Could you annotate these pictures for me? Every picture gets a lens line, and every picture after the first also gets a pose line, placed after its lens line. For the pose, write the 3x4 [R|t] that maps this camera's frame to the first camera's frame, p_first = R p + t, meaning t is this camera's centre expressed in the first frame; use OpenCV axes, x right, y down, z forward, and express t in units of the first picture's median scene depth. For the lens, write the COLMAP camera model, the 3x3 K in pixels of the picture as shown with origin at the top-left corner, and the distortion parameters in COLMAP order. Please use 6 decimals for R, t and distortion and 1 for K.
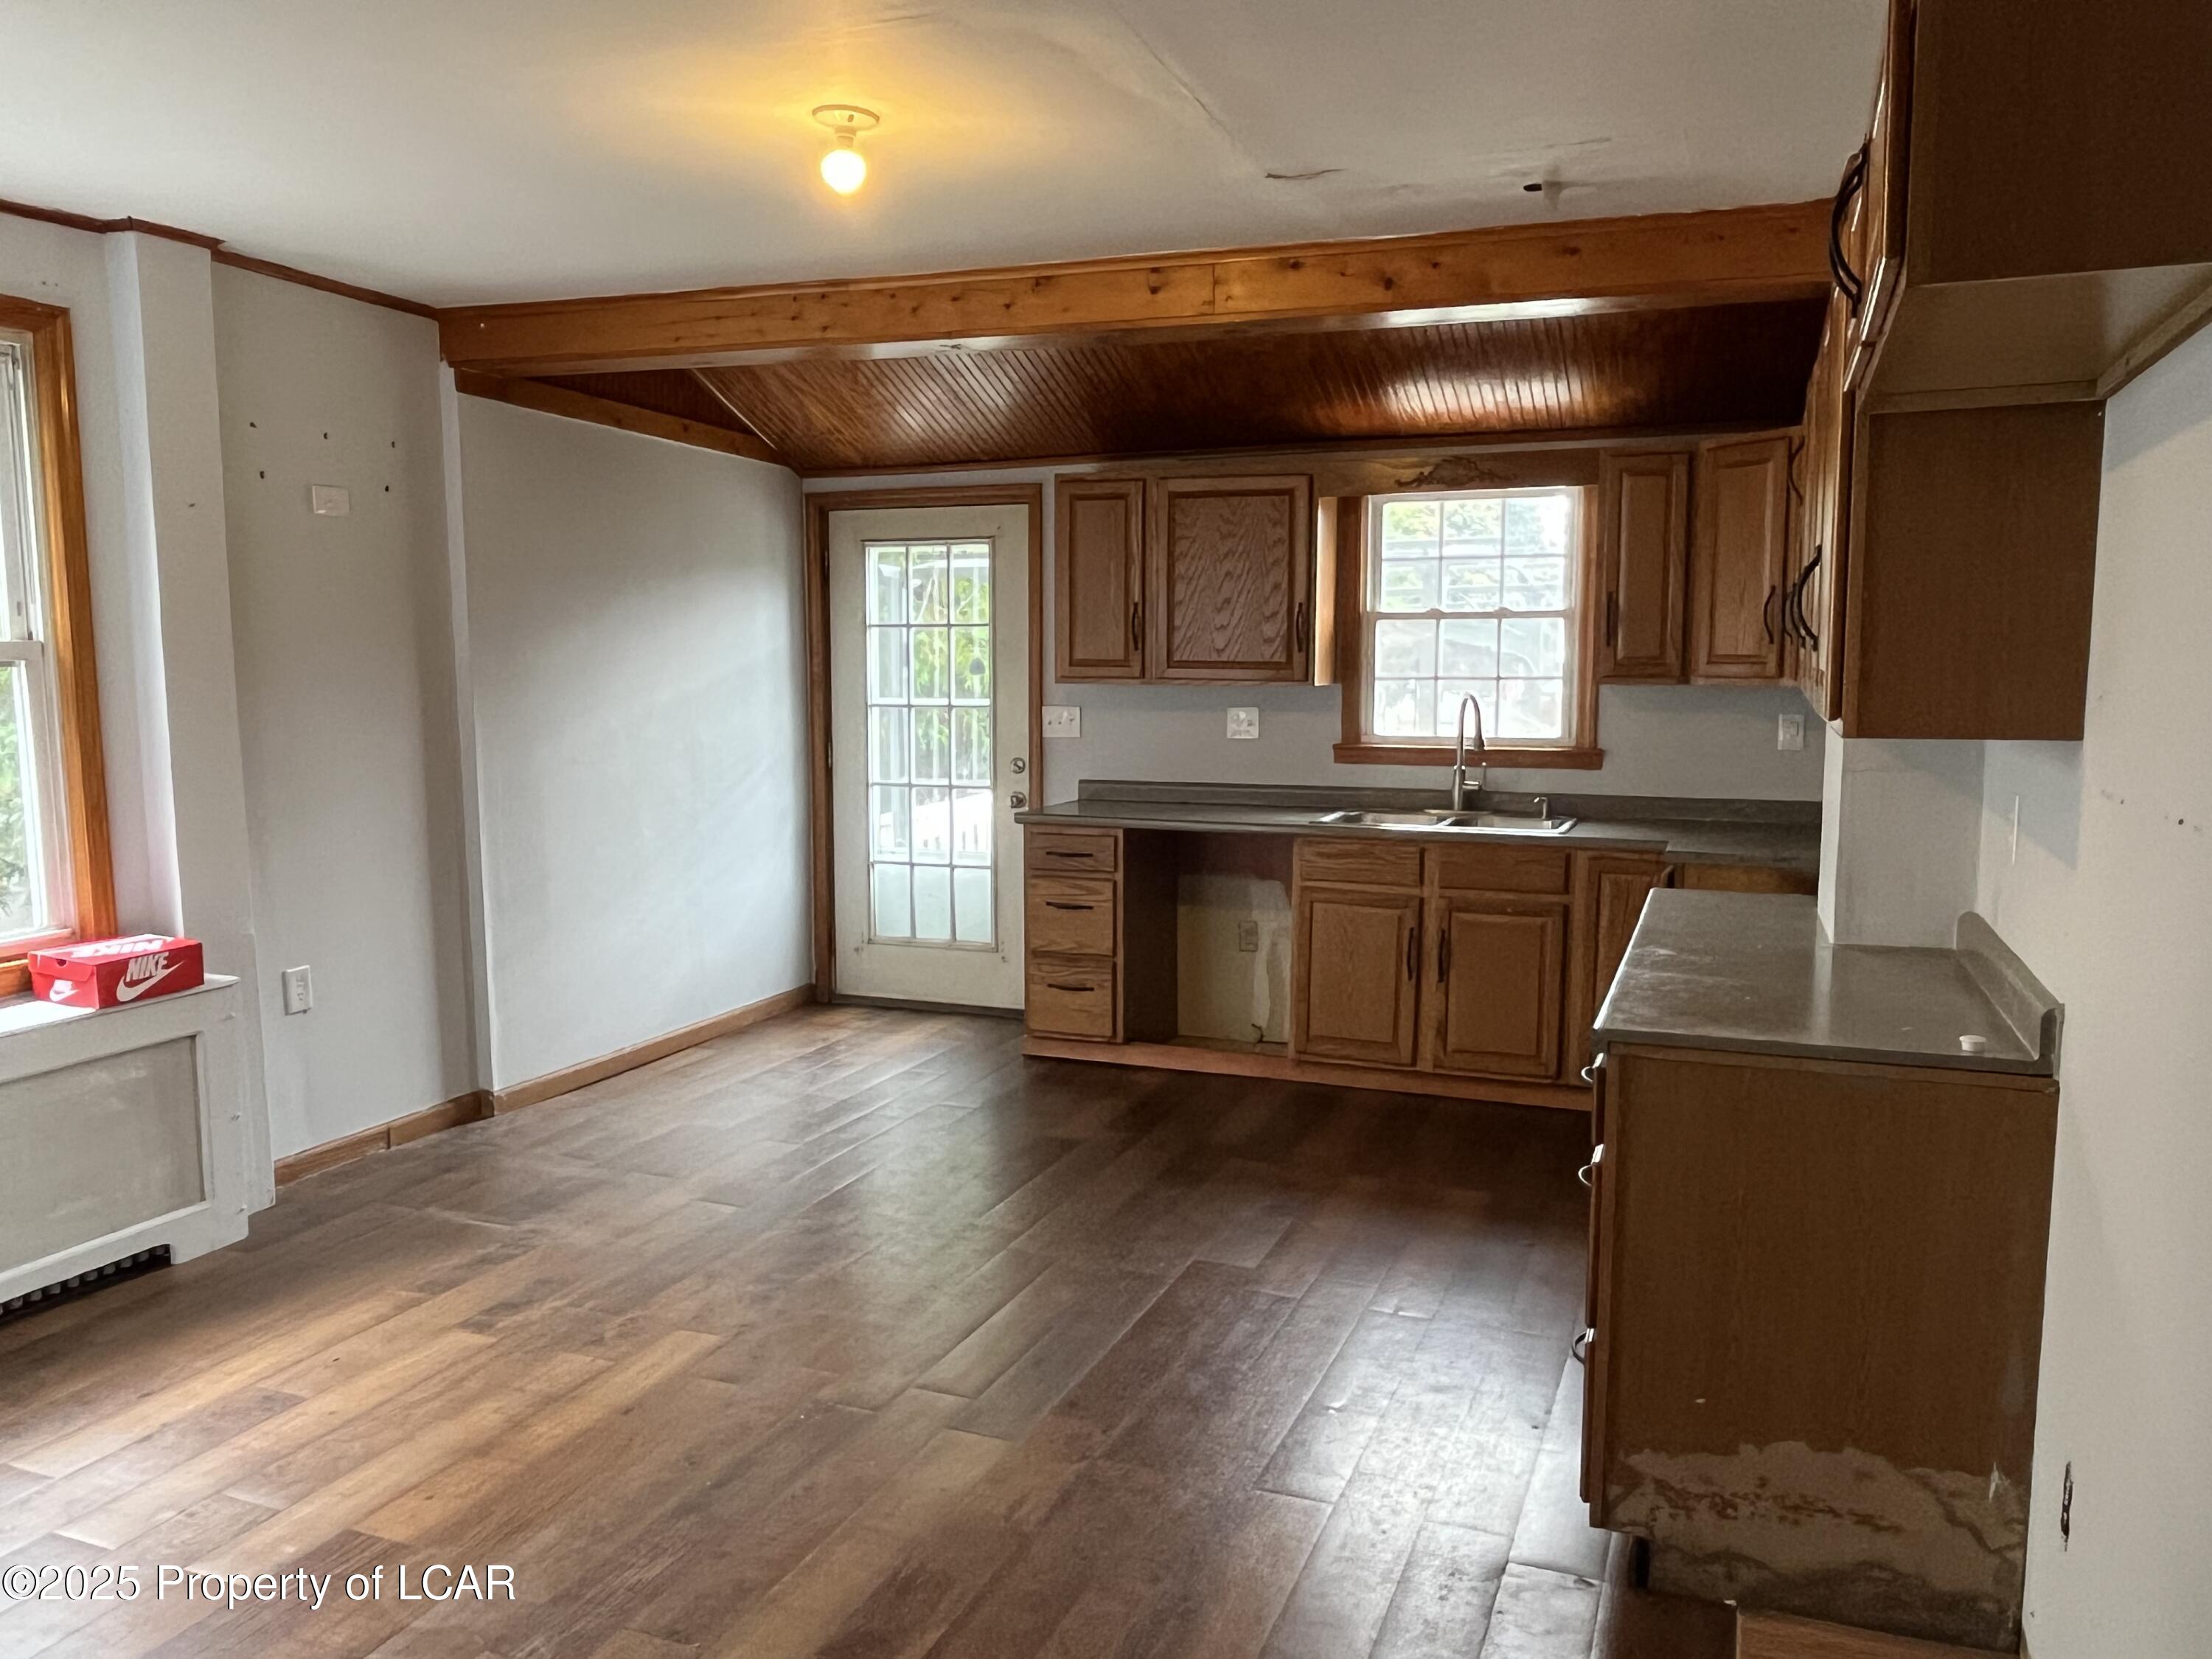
lens RADIAL K [[1645.0, 0, 1106.0], [0, 1645.0, 829.5], [0, 0, 1]] dist [0.004558, -0.003163]
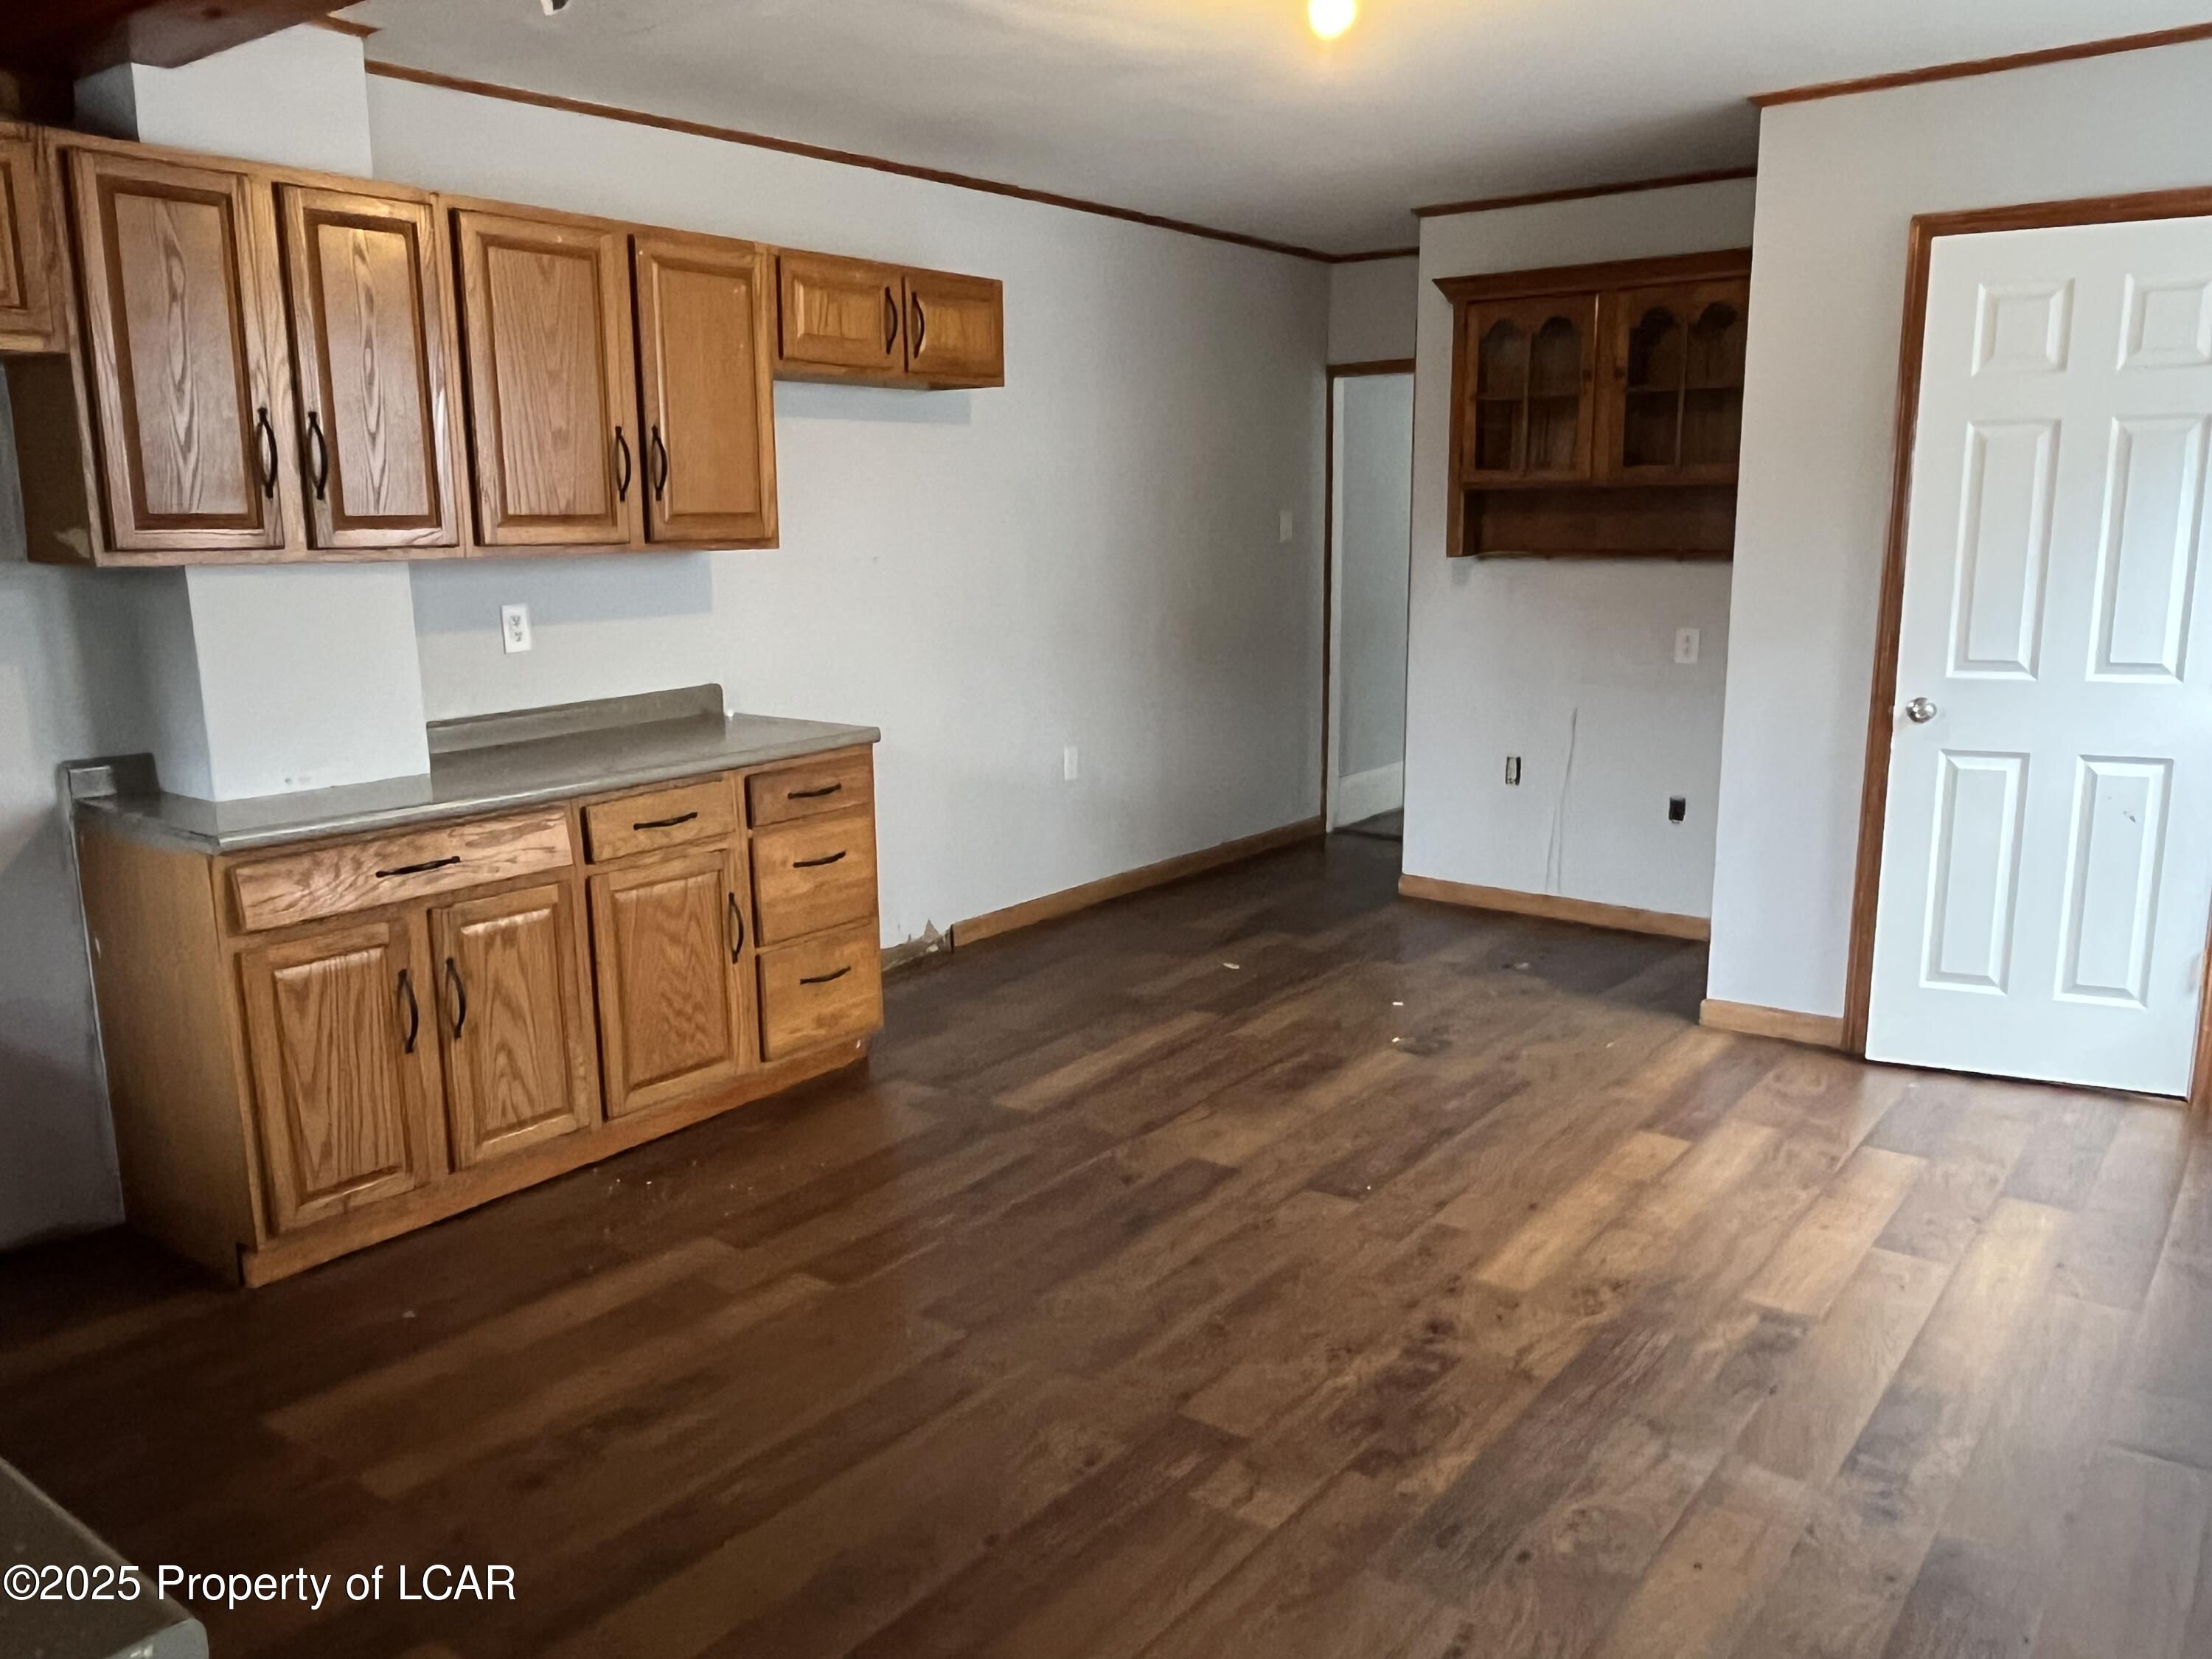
lens RADIAL K [[1645.0, 0, 1106.0], [0, 1645.0, 829.5], [0, 0, 1]] dist [0.004558, -0.003163]
pose [[-0.961599, -0.046437, 0.270502, -0.299566], [0.037490, 0.954121, 0.297065, -0.210415], [-0.271887, 0.295798, -0.915741, 1.977100]]
